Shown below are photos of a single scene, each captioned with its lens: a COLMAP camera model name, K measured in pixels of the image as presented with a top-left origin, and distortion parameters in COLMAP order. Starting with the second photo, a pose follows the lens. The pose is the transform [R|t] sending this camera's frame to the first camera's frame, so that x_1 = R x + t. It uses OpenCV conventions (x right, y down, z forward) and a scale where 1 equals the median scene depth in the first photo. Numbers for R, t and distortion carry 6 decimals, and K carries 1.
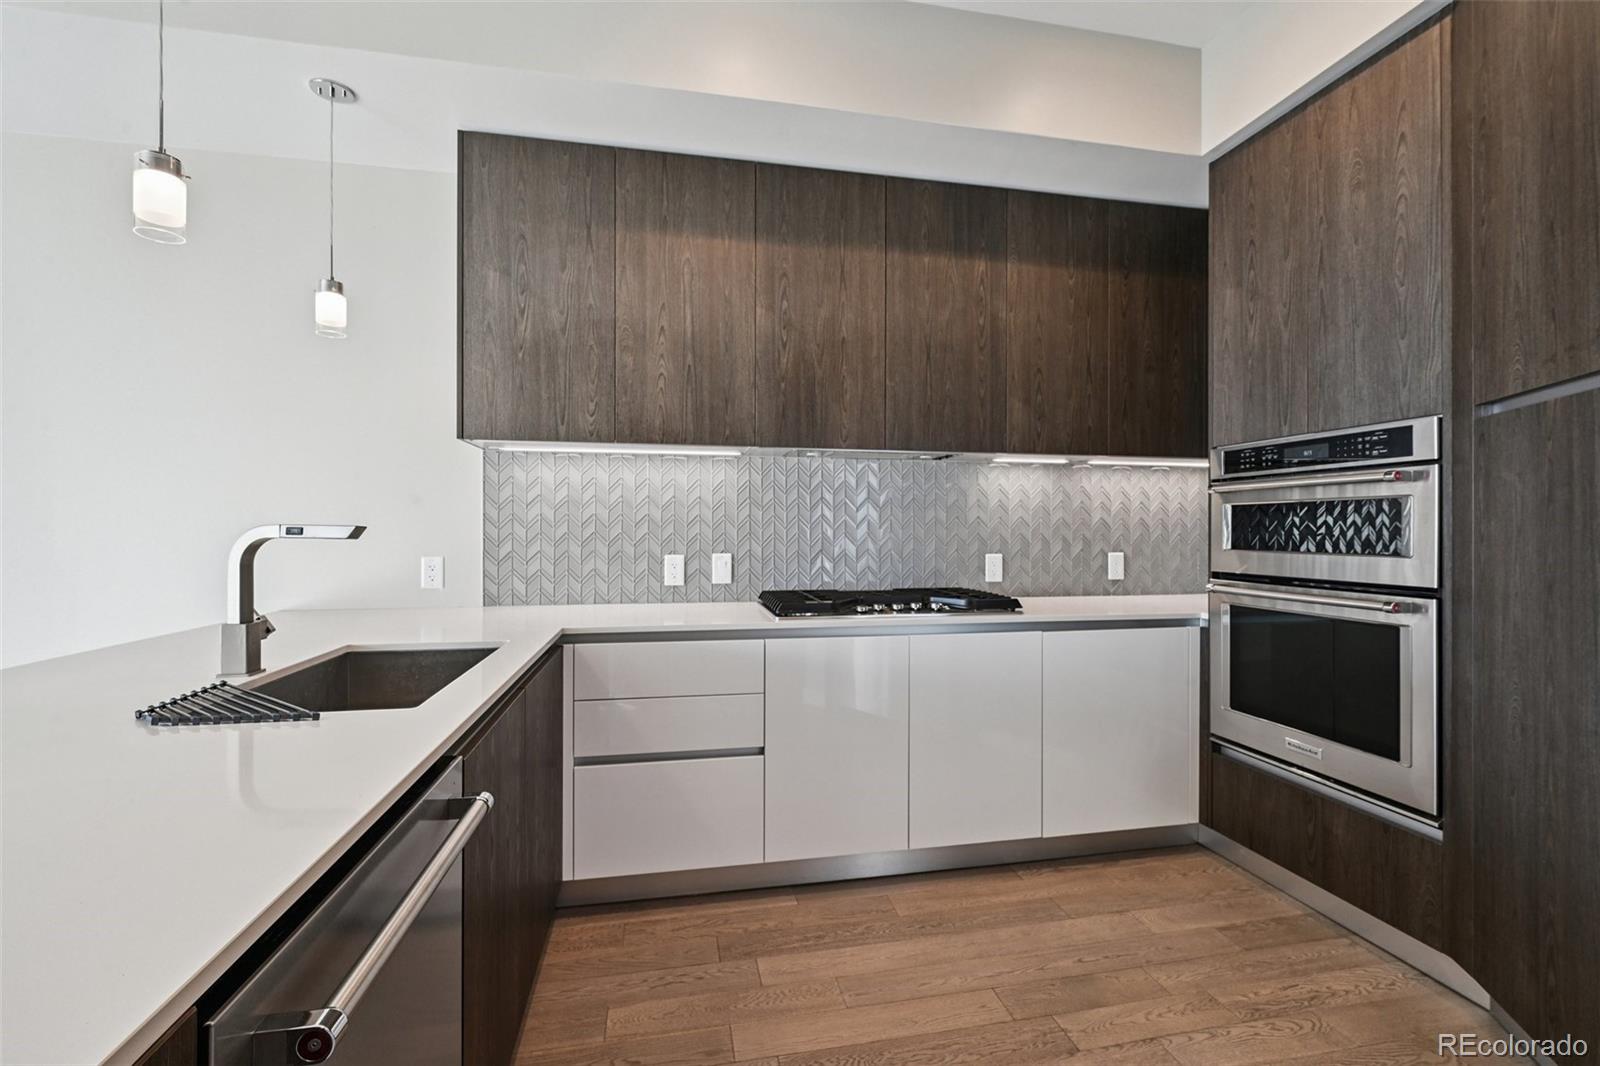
lens RADIAL K [[695.9, 0, 806.8], [0, 695.9, 532.4], [0, 0, 1]] dist [-0.000044, -0.000548]
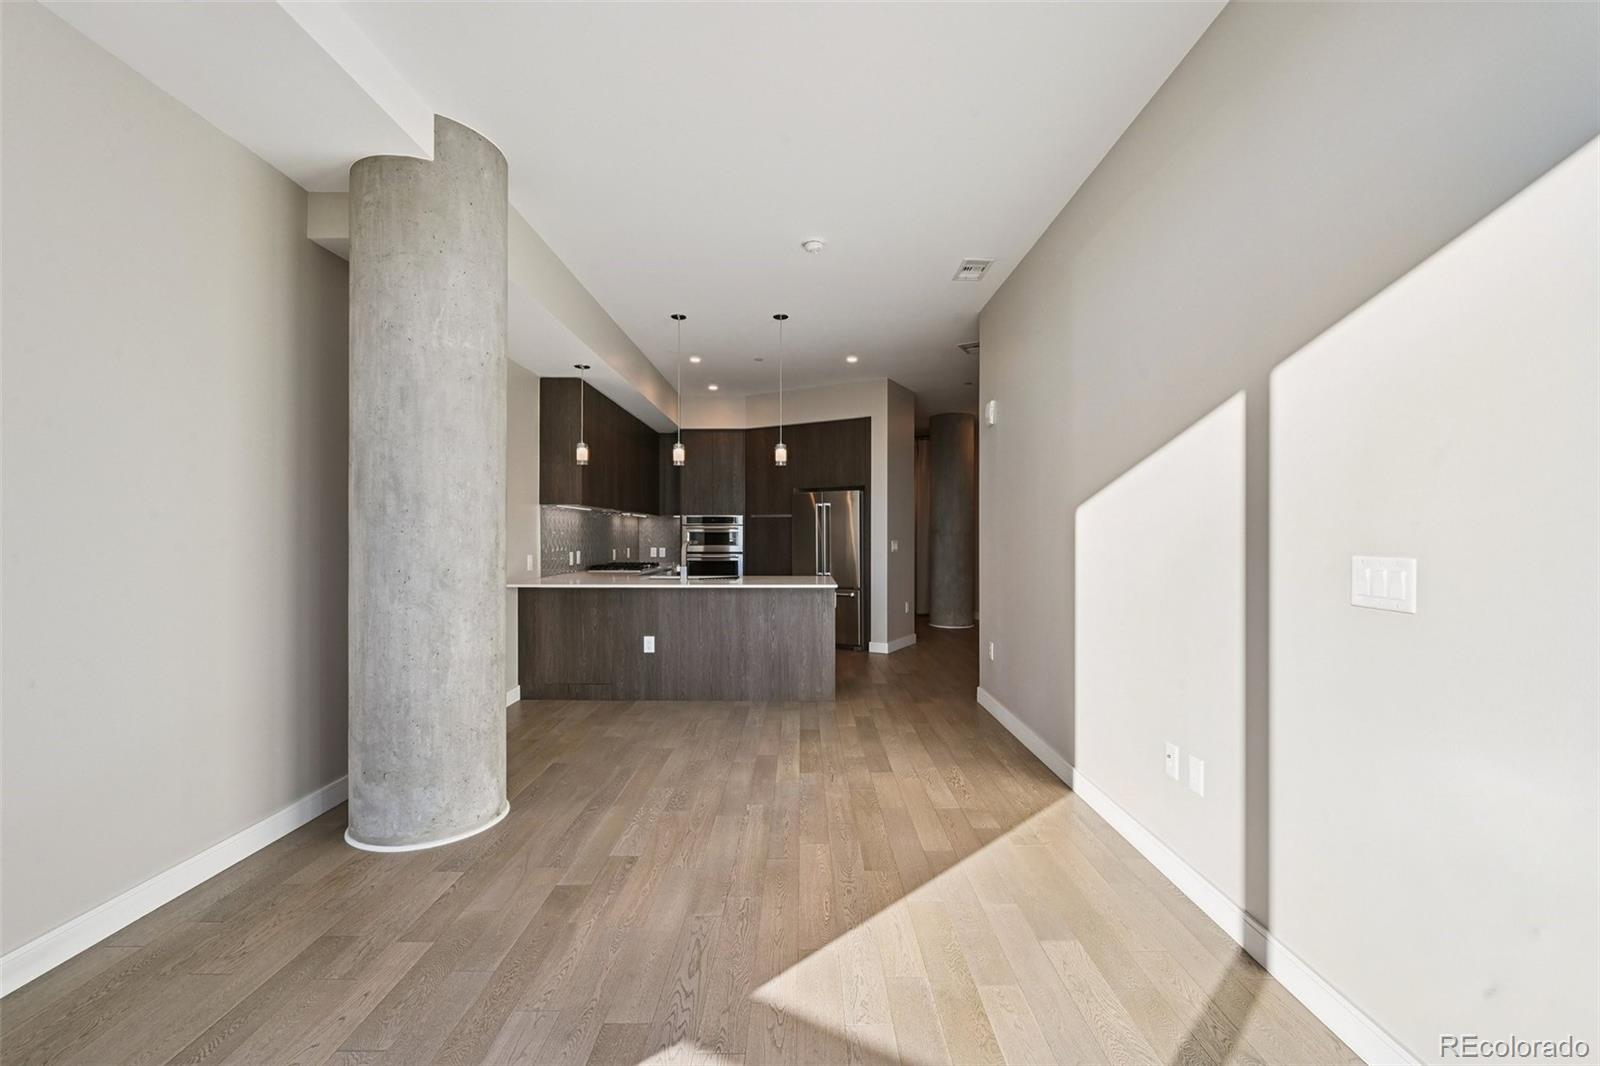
lens RADIAL K [[659.5, 0, 798.5], [0, 659.5, 535.3], [0, 0, 1]] dist [-0.000061, 0.000225]
pose [[0.205962, -0.001038, 0.978560, -2.611414], [0.003797, 0.999993, 0.000261, -0.024896], [-0.978553, 0.003662, 0.205964, -0.225865]]
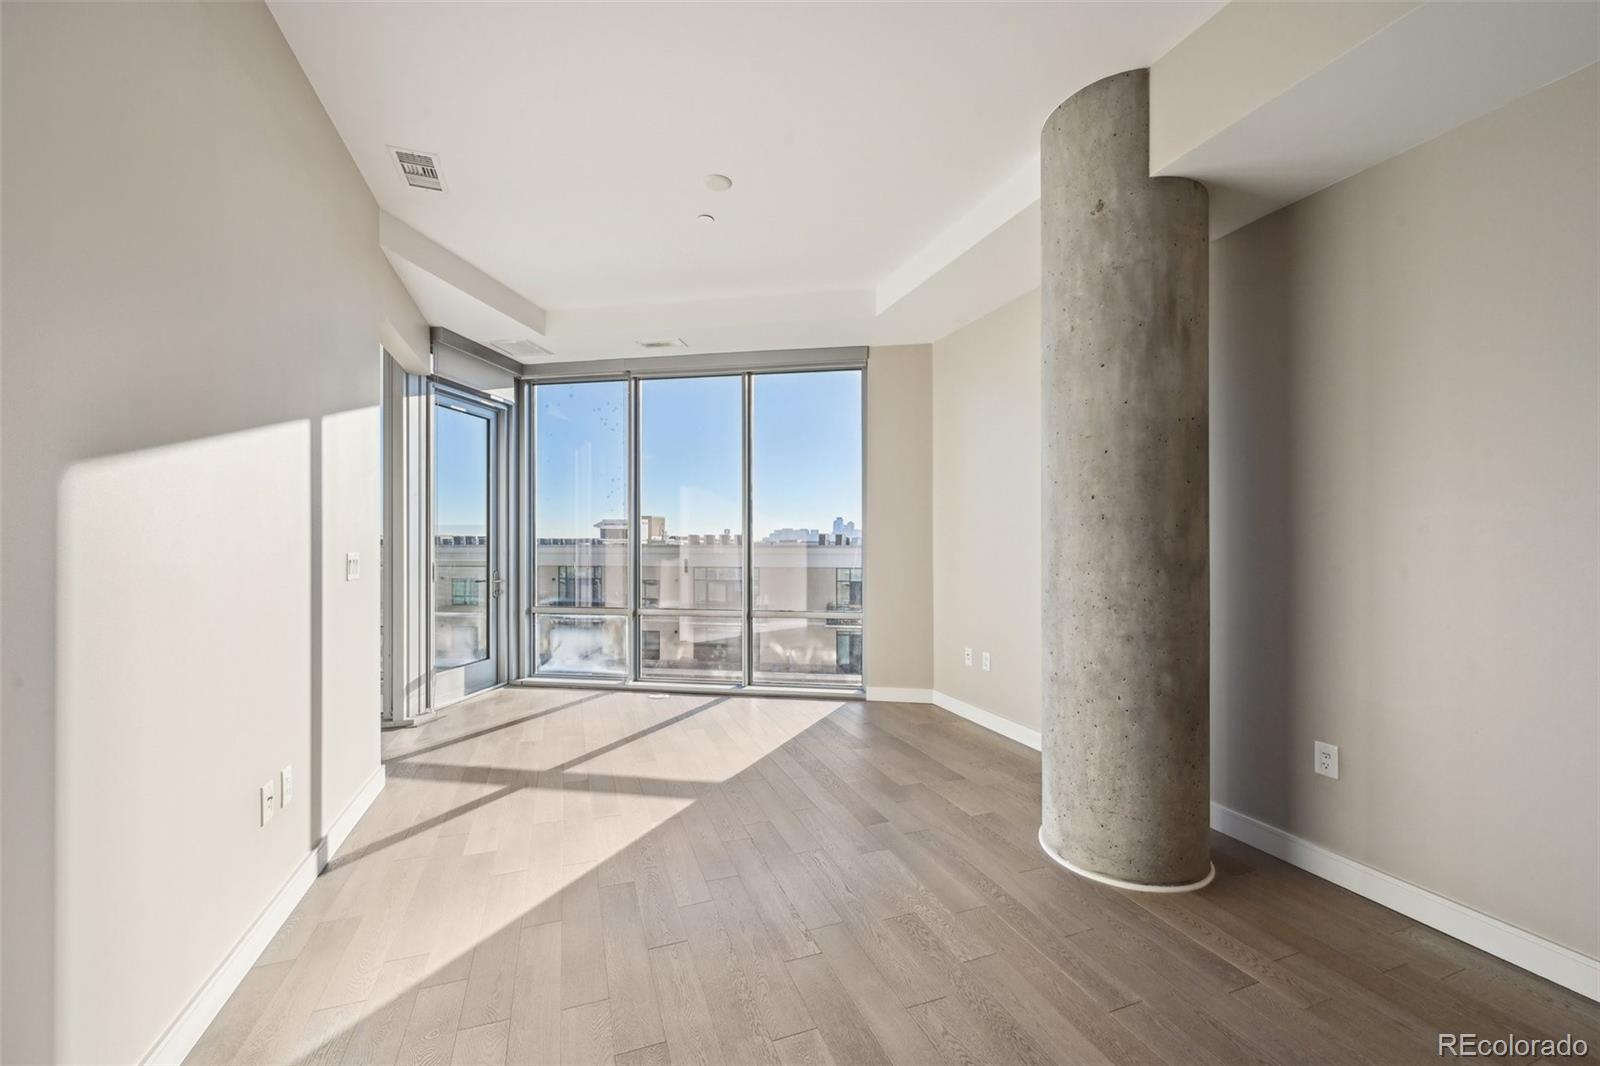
lens RADIAL K [[637.7, 0, 801.6], [0, 637.7, 537.8], [0, 0, 1]] dist [-0.002271, 0.001578]
pose [[0.156795, -0.005083, -0.987618, -0.528889], [-0.001081, 0.999985, -0.005318, -0.024651], [0.987631, 0.001901, 0.156787, -0.009185]]
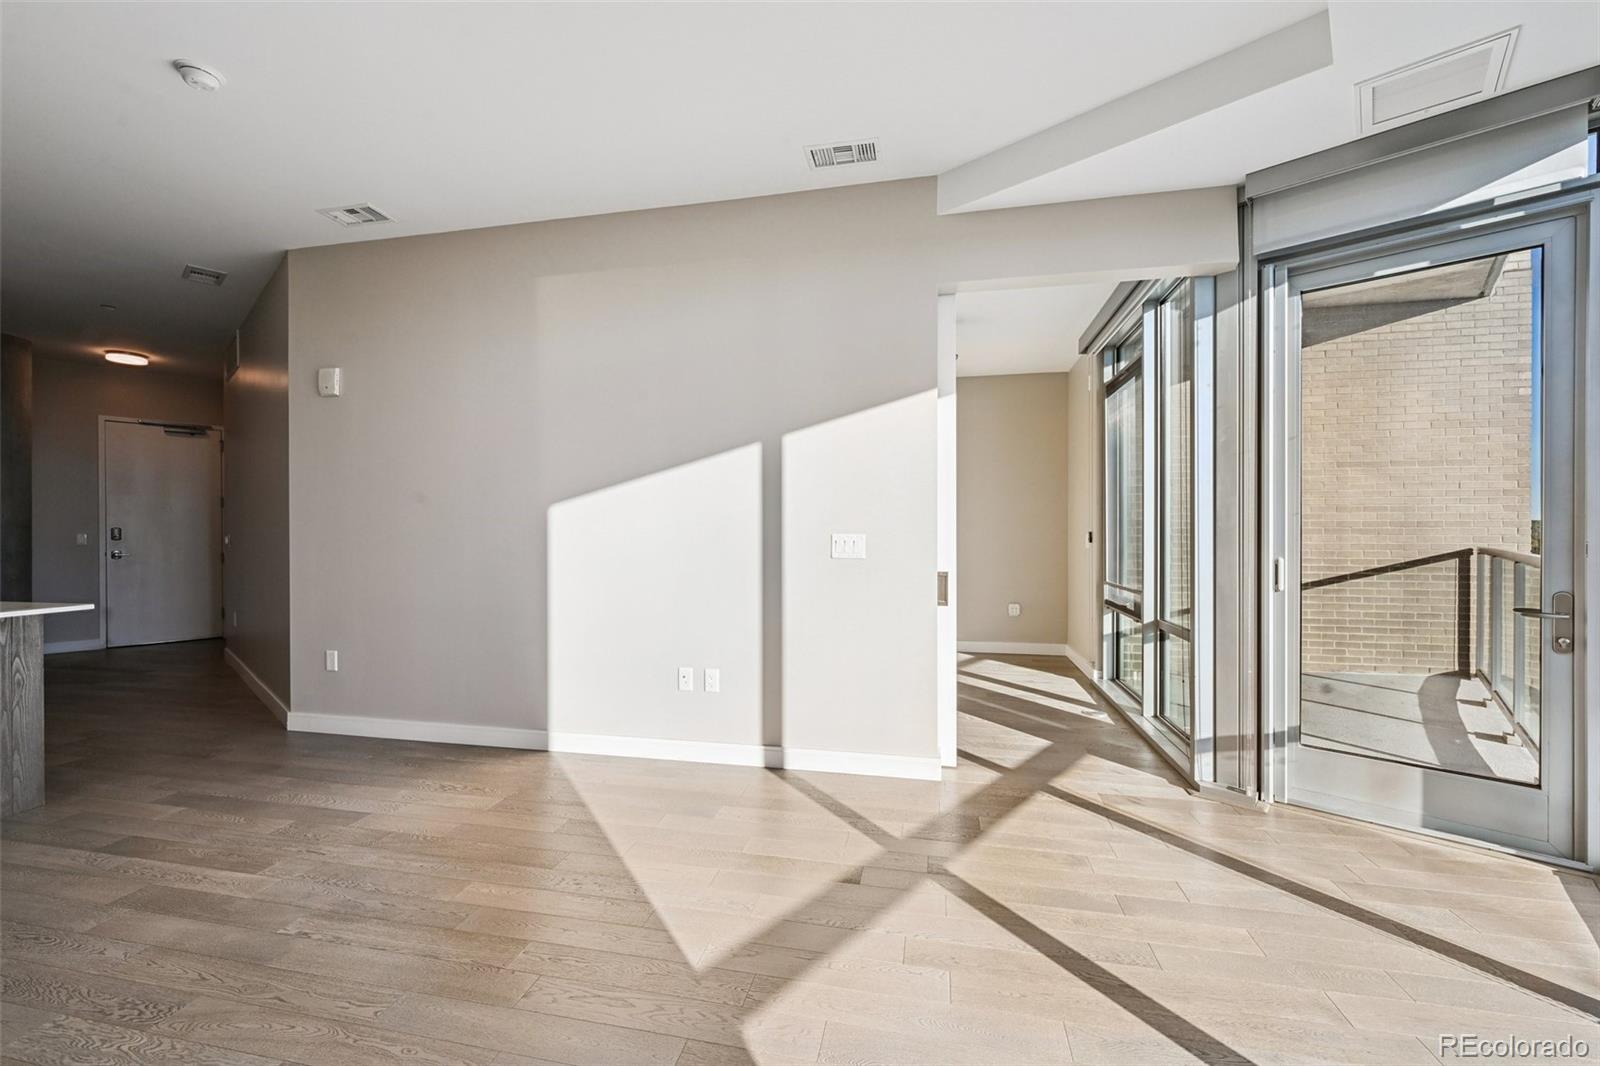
lens RADIAL K [[637.7, 0, 800.5], [0, 637.7, 533.0], [0, 0, 1]] dist [-0.002271, 0.001578]
pose [[-0.916122, -0.003224, 0.400888, -2.305170], [0.000580, 0.999956, 0.009366, -0.017055], [-0.400900, 0.008813, -0.916079, 0.632242]]
